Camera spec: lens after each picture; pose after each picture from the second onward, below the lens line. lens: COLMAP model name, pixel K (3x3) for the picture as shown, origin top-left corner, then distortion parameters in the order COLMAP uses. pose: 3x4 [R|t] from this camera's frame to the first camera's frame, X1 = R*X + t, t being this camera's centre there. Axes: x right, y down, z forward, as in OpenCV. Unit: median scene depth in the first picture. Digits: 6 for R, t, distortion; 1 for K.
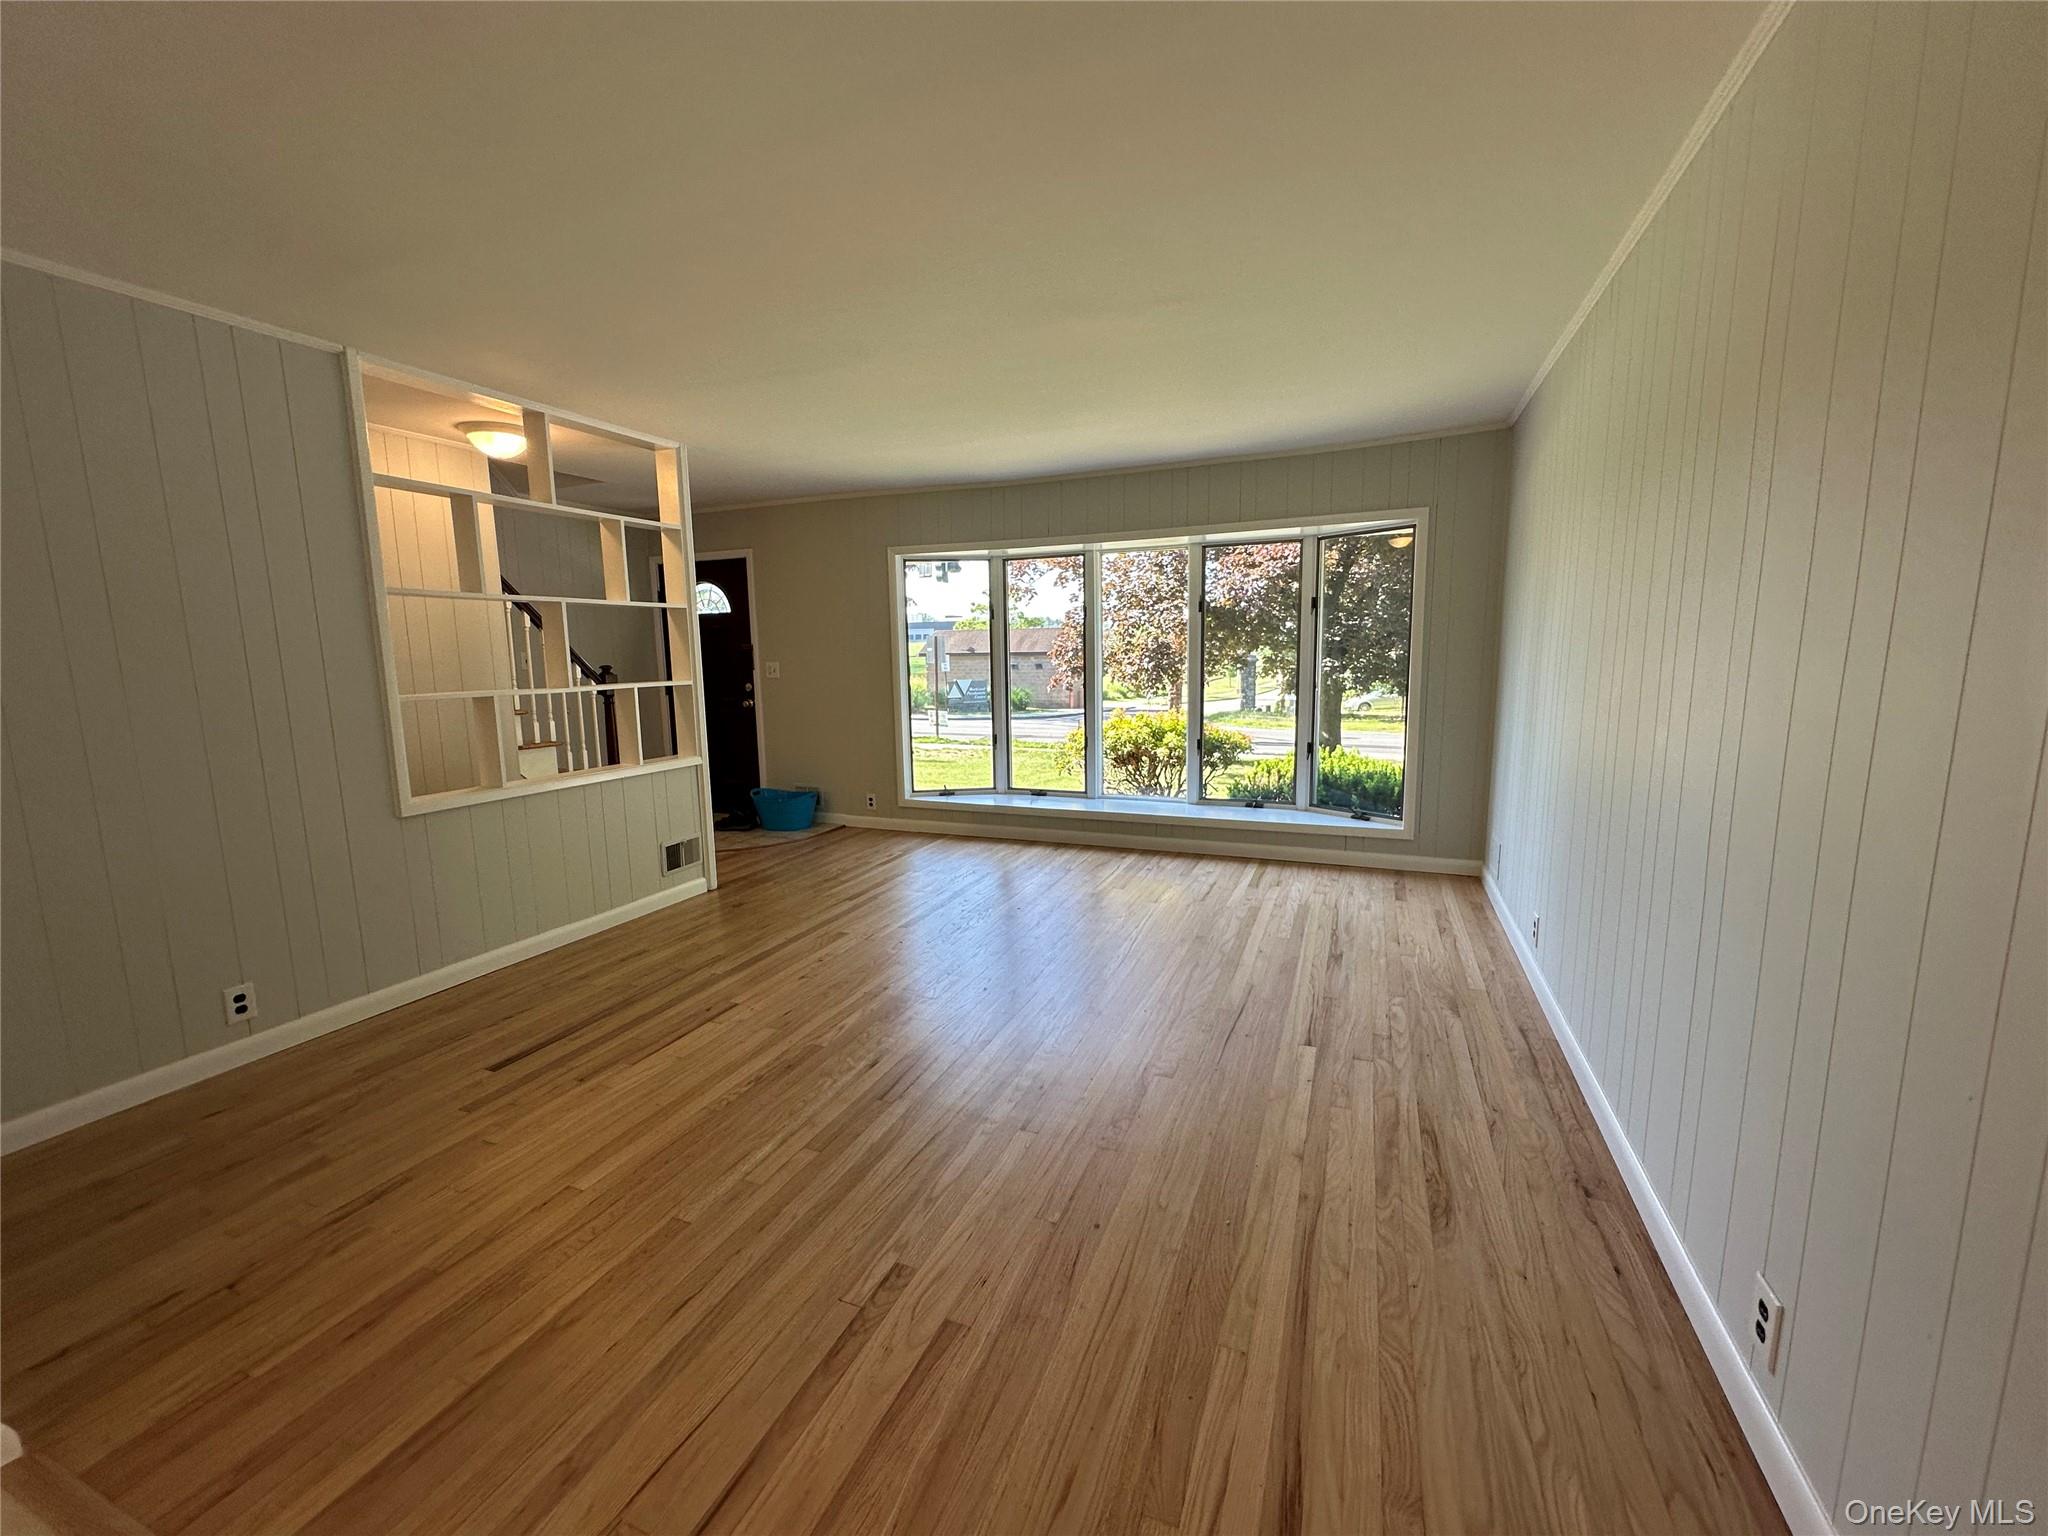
lens RADIAL K [[816.9, 0, 1022.8], [0, 816.9, 769.4], [0, 0, 1]] dist [-0.003705, 0.000222]
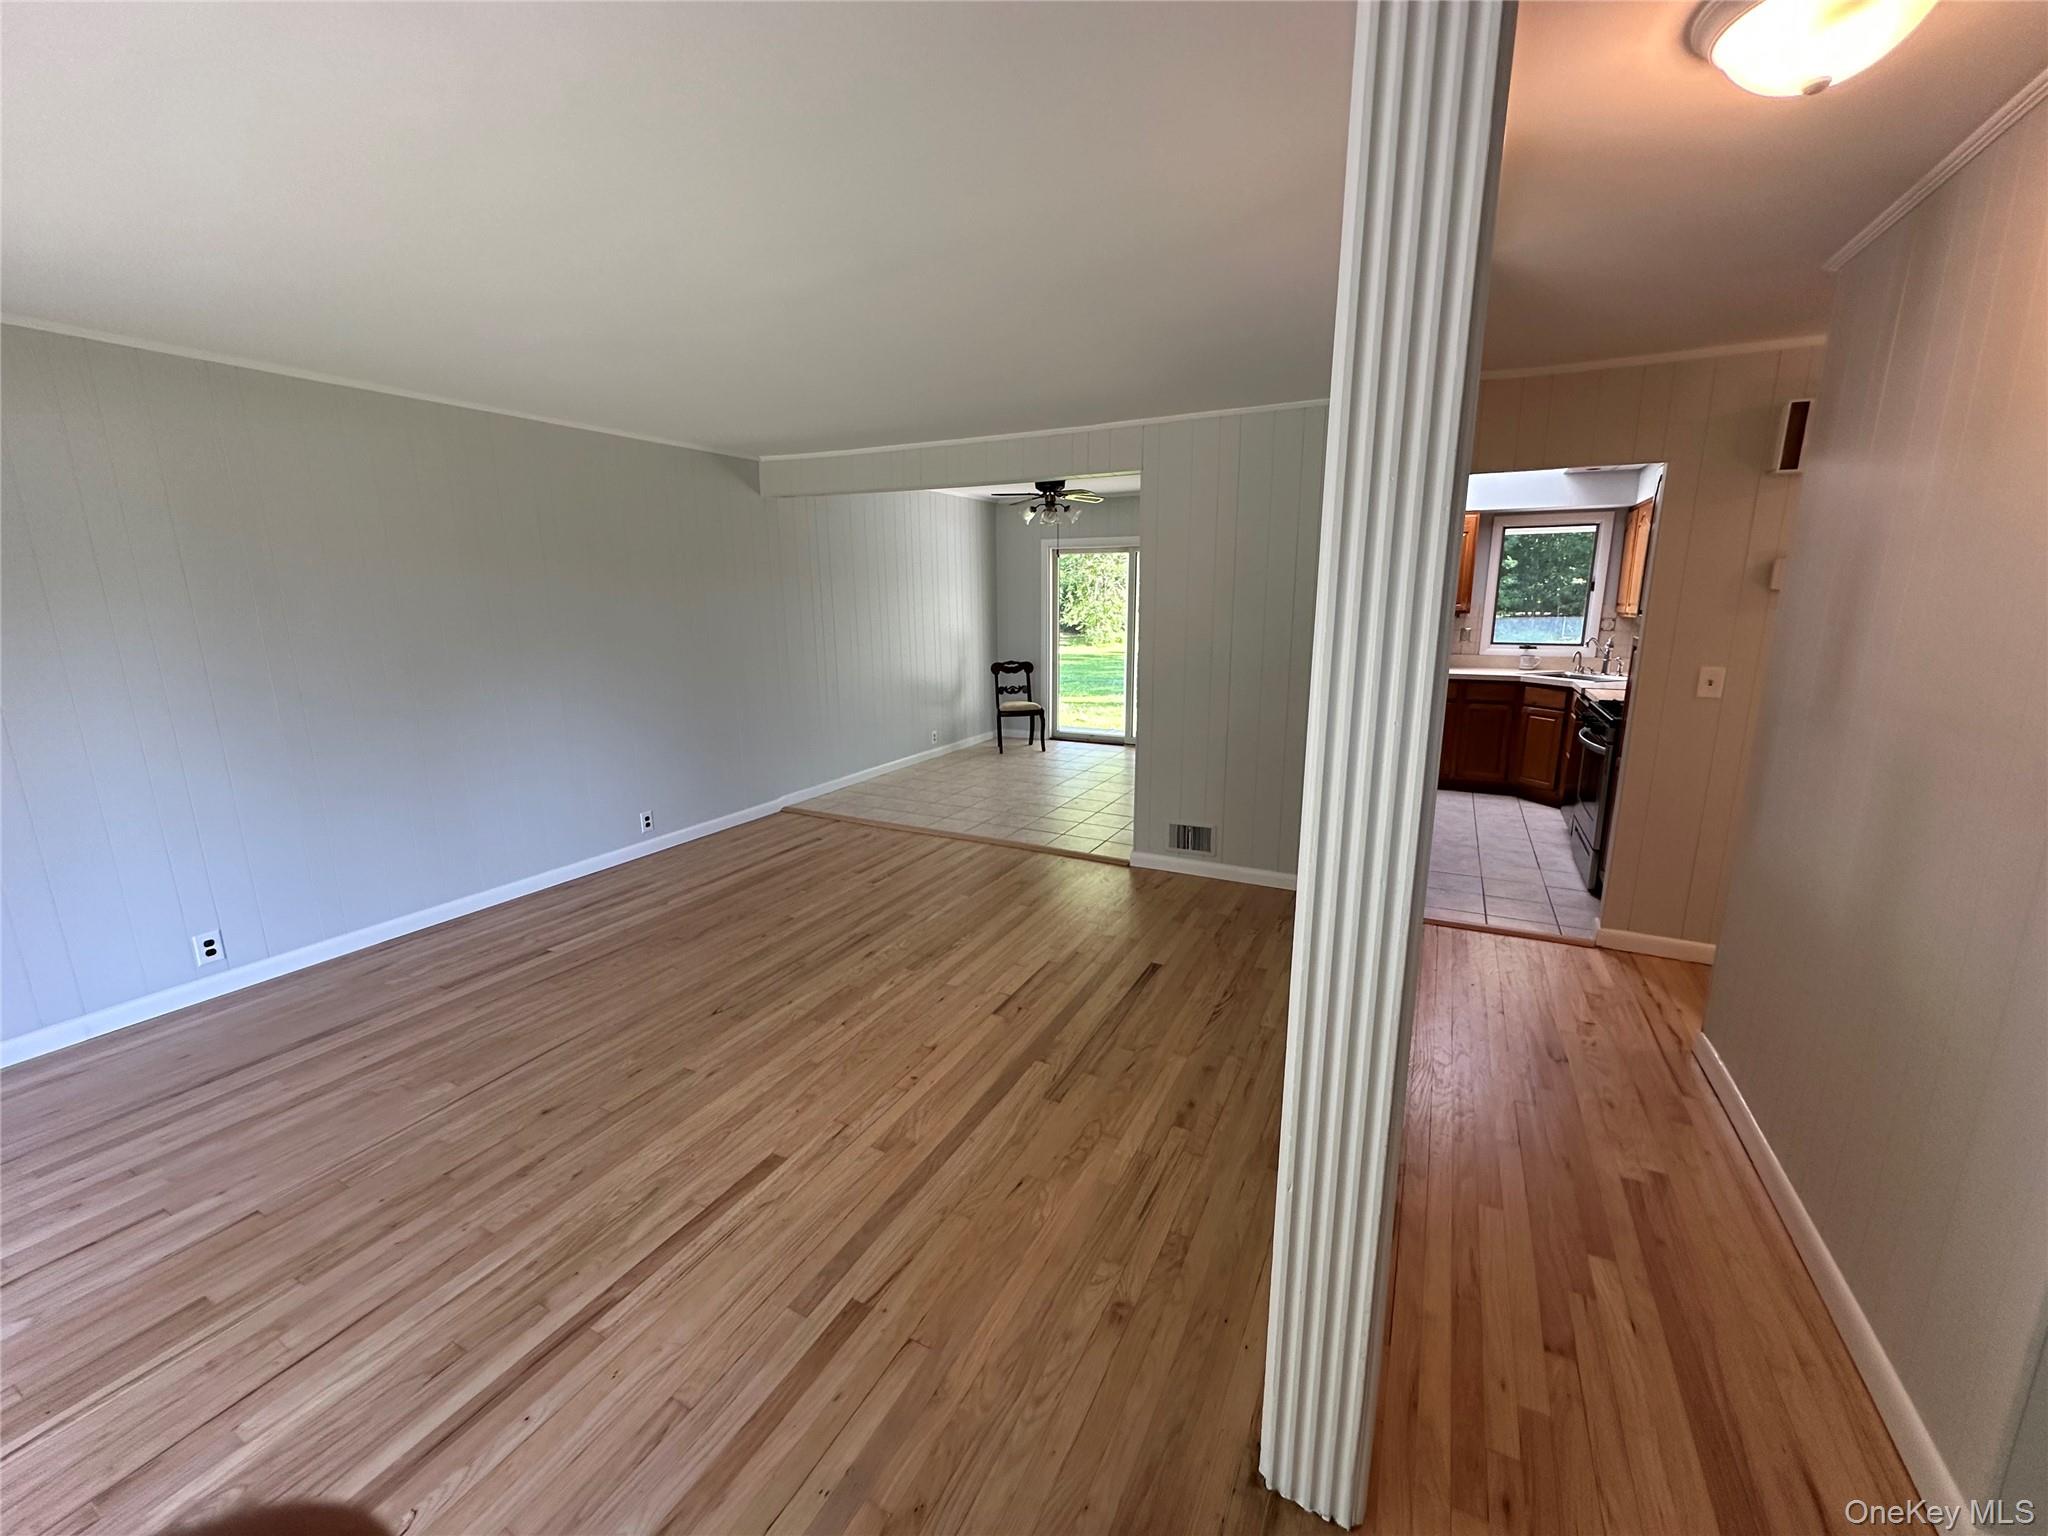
lens RADIAL K [[816.9, 0, 1024.1], [0, 816.9, 769.2], [0, 0, 1]] dist [-0.003705, 0.000222]
pose [[-0.996479, 0.006690, 0.083573, -0.545782], [0.035583, 0.936329, 0.349317, -0.385643], [-0.075915, 0.351061, -0.933270, 2.104495]]
